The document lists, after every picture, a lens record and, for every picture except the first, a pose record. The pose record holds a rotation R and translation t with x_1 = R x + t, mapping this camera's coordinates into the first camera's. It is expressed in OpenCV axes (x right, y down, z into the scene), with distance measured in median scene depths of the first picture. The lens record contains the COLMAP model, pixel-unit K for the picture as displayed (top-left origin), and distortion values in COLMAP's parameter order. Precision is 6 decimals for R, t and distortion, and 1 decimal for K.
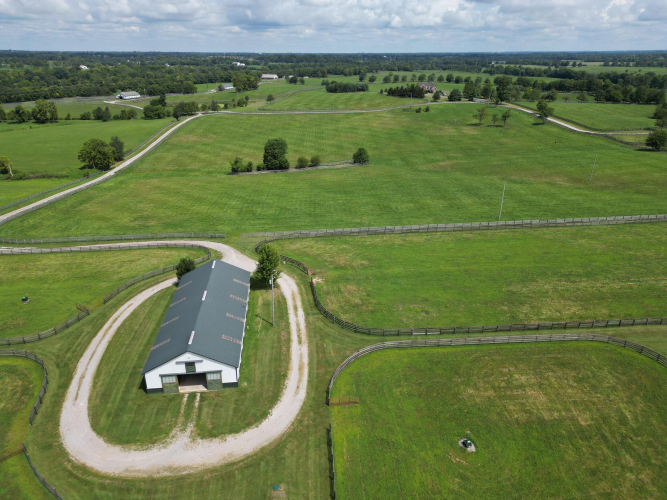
lens RADIAL K [[467.1, 0, 333.5], [0, 467.1, 250.0], [0, 0, 1]] dist [0.067092, -0.068585]
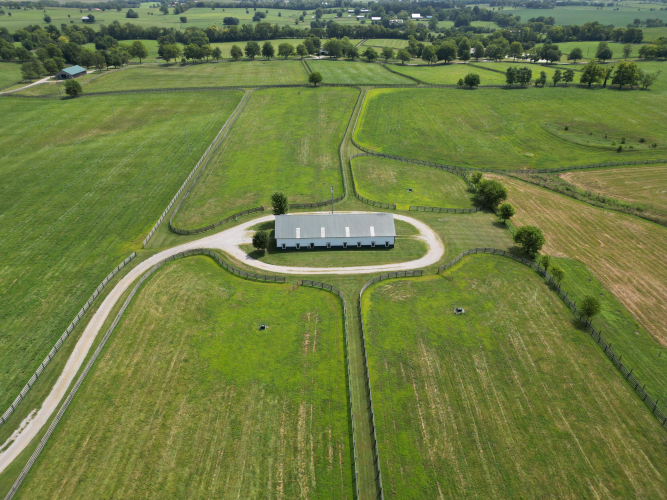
lens RADIAL K [[467.1, 0, 333.5], [0, 467.1, 250.0], [0, 0, 1]] dist [0.067092, -0.068585]
pose [[0.073392, -0.494398, 0.866132, -2.027580], [0.381948, 0.816192, 0.433528, -0.587082], [-0.921265, 0.299000, 0.248736, 0.757871]]
